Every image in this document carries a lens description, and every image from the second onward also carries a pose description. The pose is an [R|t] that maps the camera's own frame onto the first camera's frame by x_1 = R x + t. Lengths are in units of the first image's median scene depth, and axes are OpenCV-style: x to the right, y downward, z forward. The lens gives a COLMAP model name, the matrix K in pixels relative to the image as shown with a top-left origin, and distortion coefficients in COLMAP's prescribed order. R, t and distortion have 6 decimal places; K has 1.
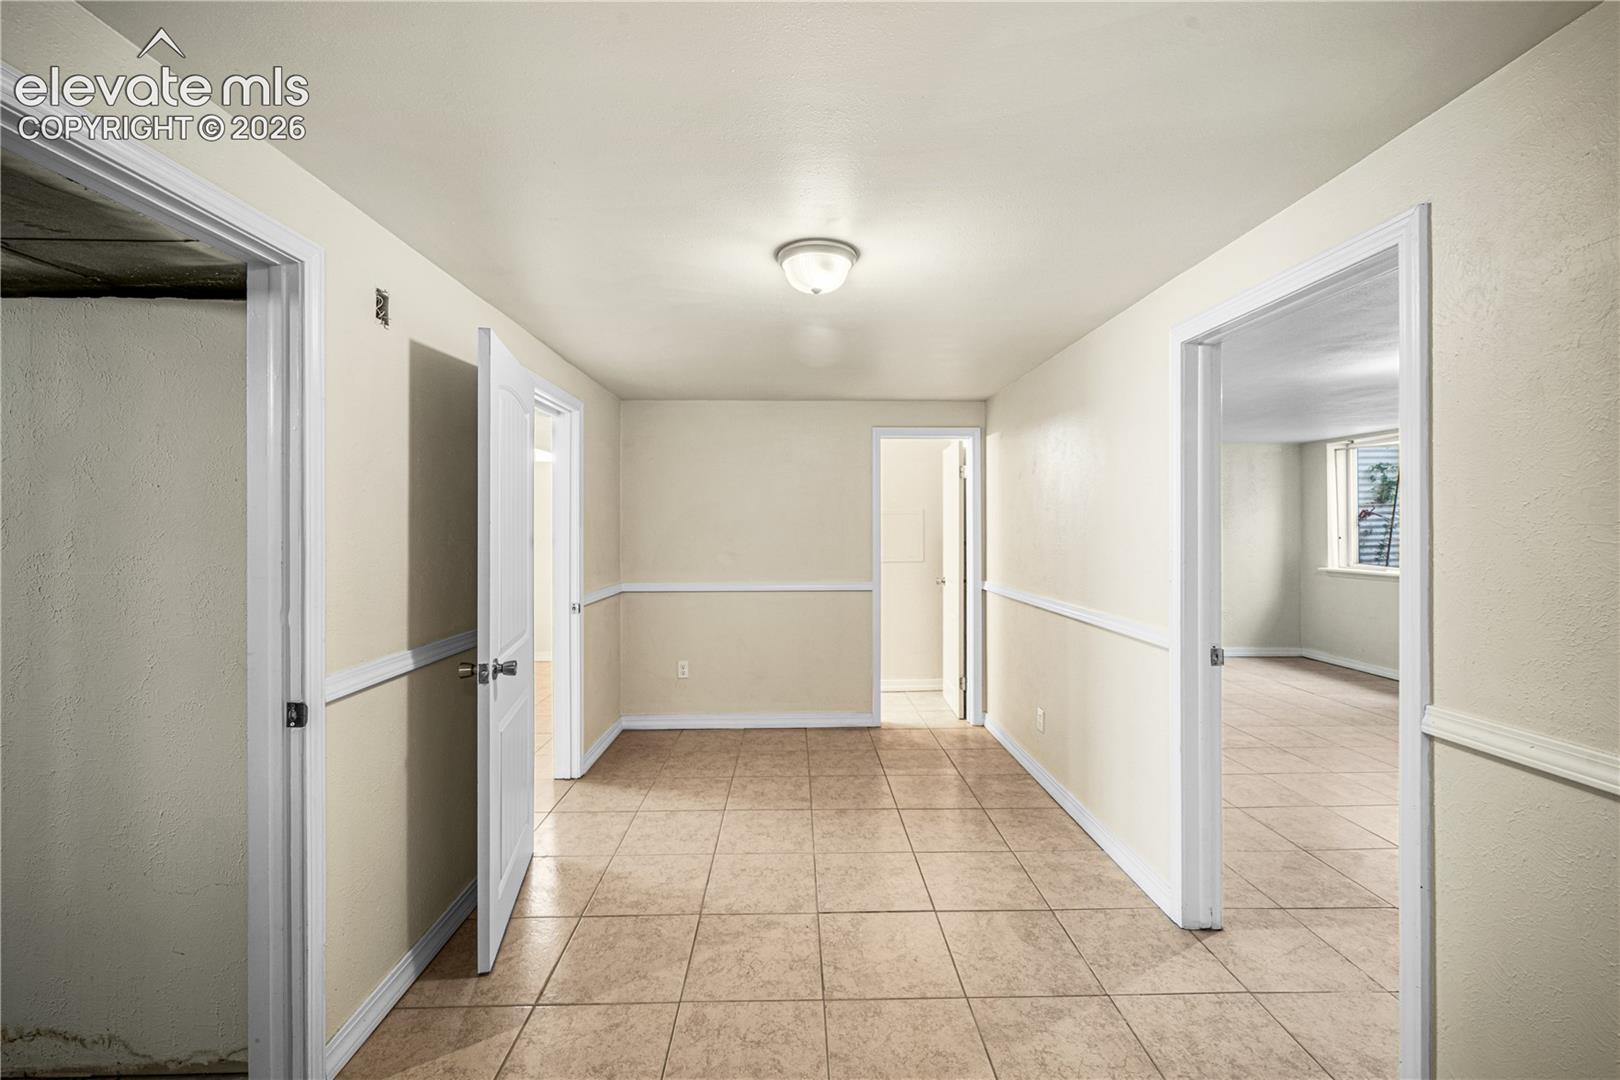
lens RADIAL K [[656.2, 0, 804.5], [0, 656.2, 537.1], [0, 0, 1]] dist [0.007042, -0.003052]
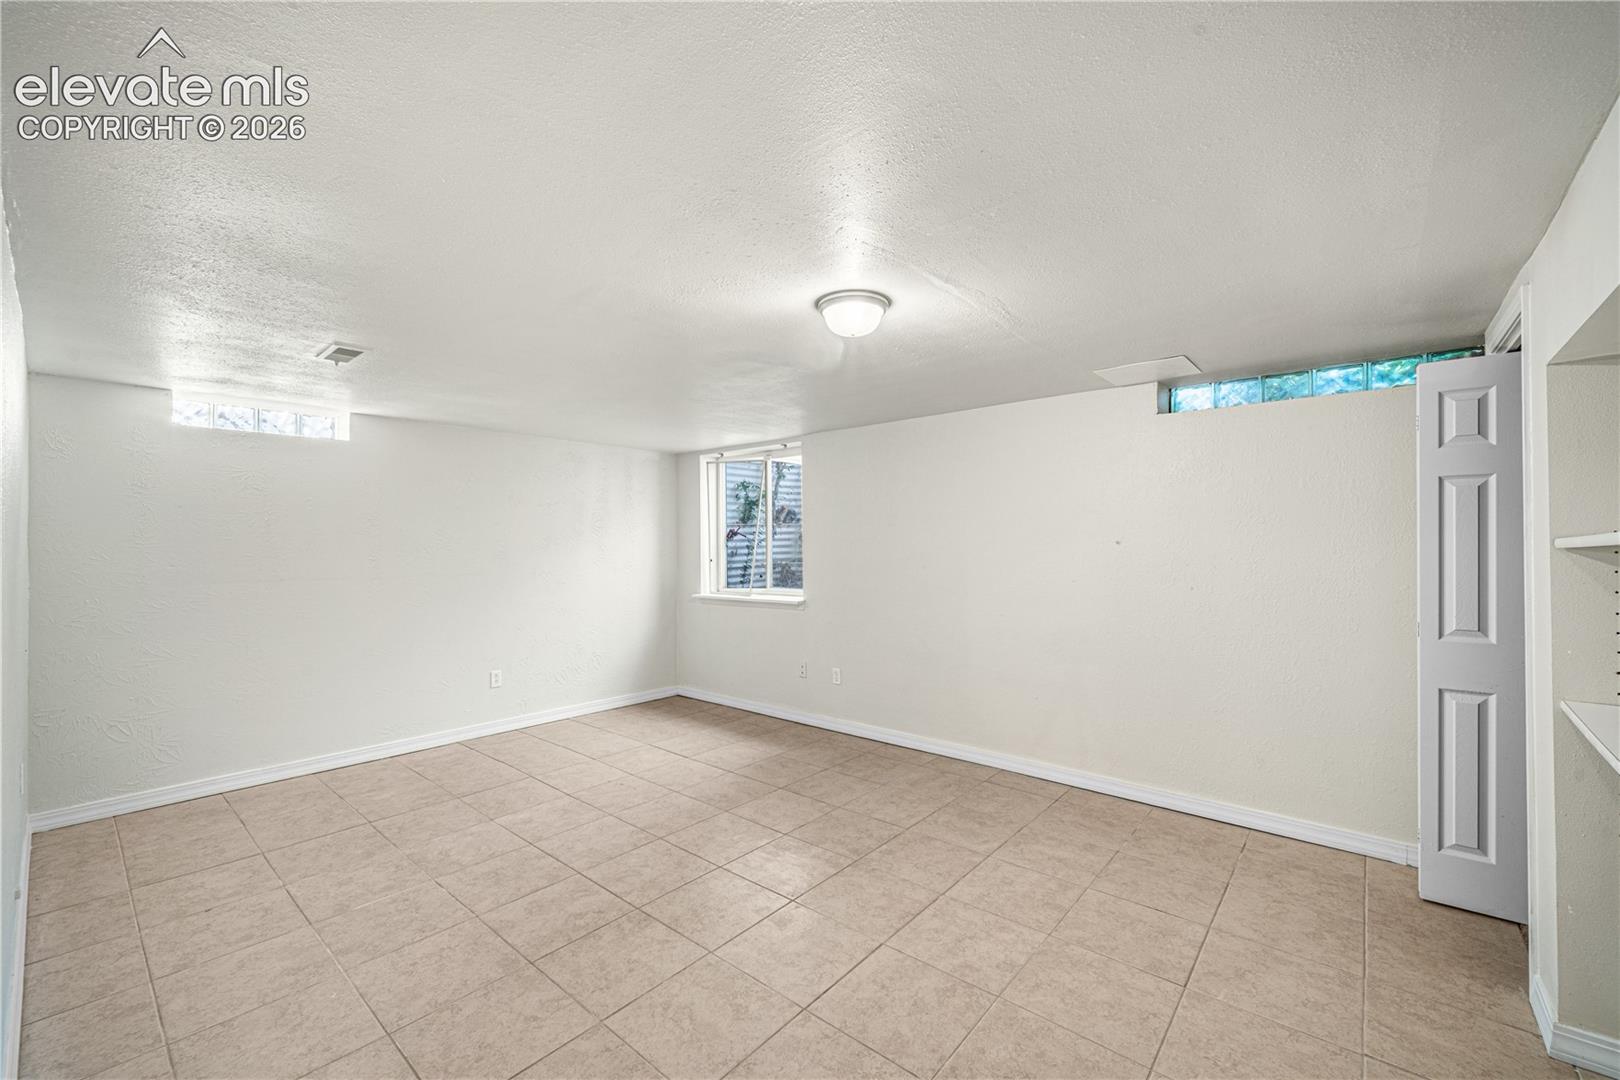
lens RADIAL K [[656.2, 0, 799.3], [0, 656.2, 544.8], [0, 0, 1]] dist [0.007042, -0.003052]
pose [[0.681194, 0.002147, 0.732100, 0.229583], [0.002198, 0.999985, -0.004978, -0.015038], [-0.732100, 0.005000, 0.681179, 0.289843]]
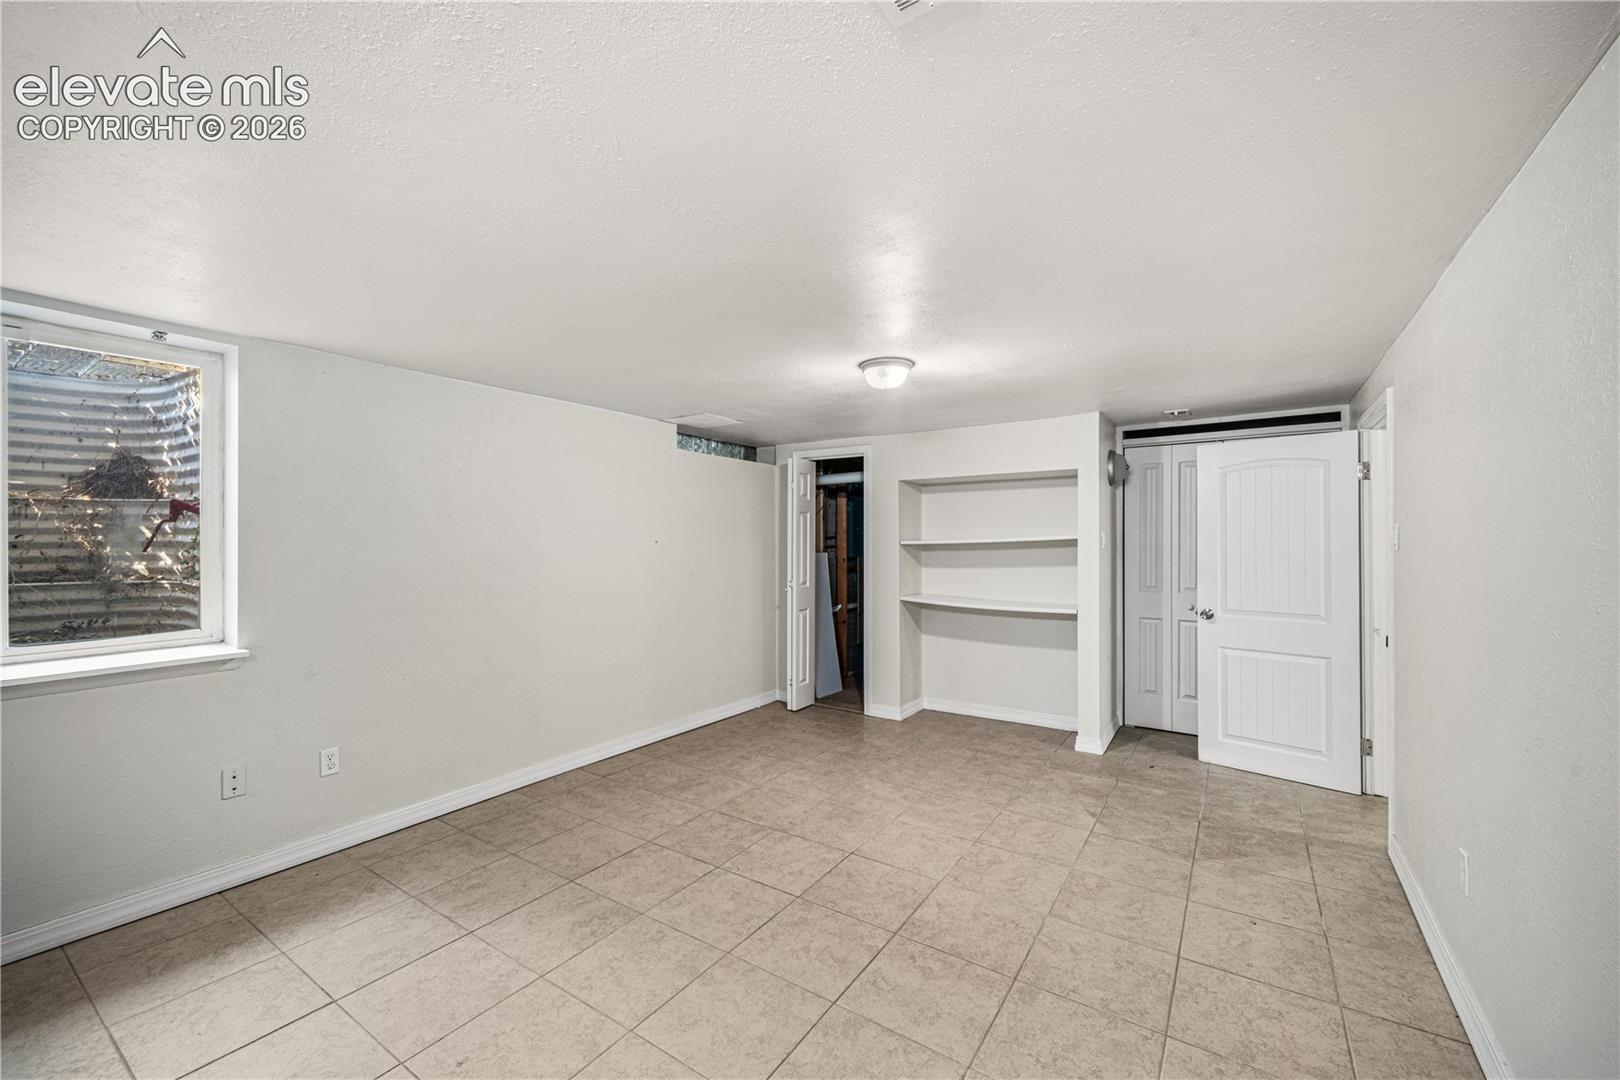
lens RADIAL K [[656.2, 0, 798.1], [0, 656.2, 542.0], [0, 0, 1]] dist [0.007042, -0.003052]
pose [[-0.811634, 0.006358, 0.584131, 0.281101], [0.005913, 0.999979, -0.002669, -0.016813], [-0.584136, 0.001287, -0.811655, 0.960967]]
